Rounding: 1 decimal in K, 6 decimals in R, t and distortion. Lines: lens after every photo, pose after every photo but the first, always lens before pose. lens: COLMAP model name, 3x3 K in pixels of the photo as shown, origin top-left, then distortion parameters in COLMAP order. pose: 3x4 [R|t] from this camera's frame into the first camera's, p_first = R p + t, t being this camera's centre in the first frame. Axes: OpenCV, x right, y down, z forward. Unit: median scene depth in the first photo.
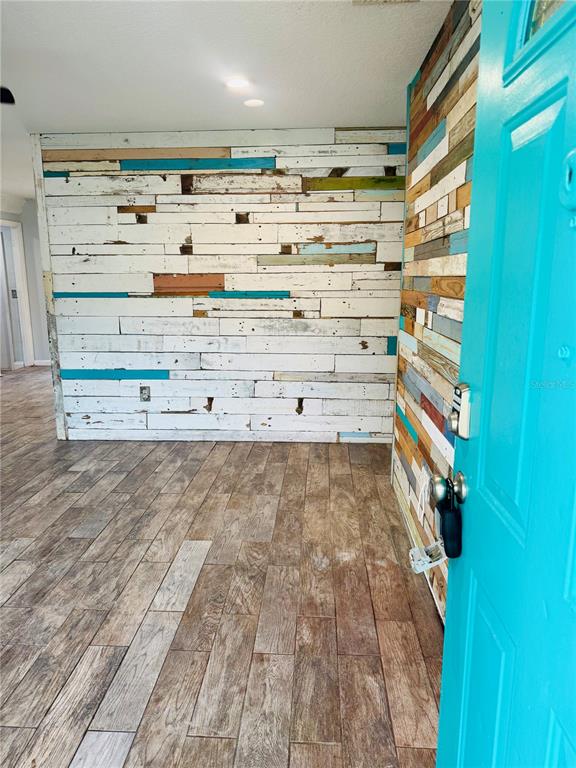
lens RADIAL K [[537.2, 0, 288.5], [0, 537.2, 385.8], [0, 0, 1]] dist [0.041941, -0.041297]
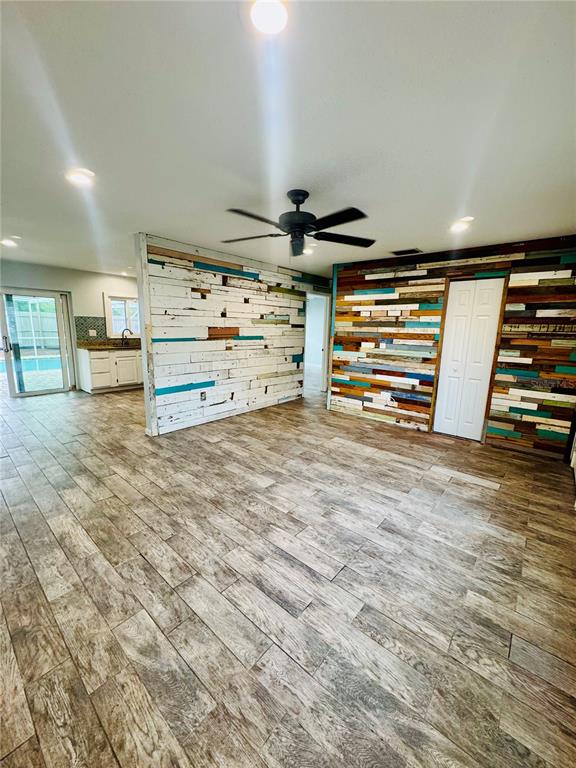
lens RADIAL K [[306.0, 0, 290.4], [0, 306.0, 380.9], [0, 0, 1]] dist [-0.000076, 0.000350]
pose [[0.602957, -0.121740, 0.788430, -0.926215], [0.138043, 0.989302, 0.047187, -0.044348], [-0.785740, 0.080386, 0.613312, 0.189742]]
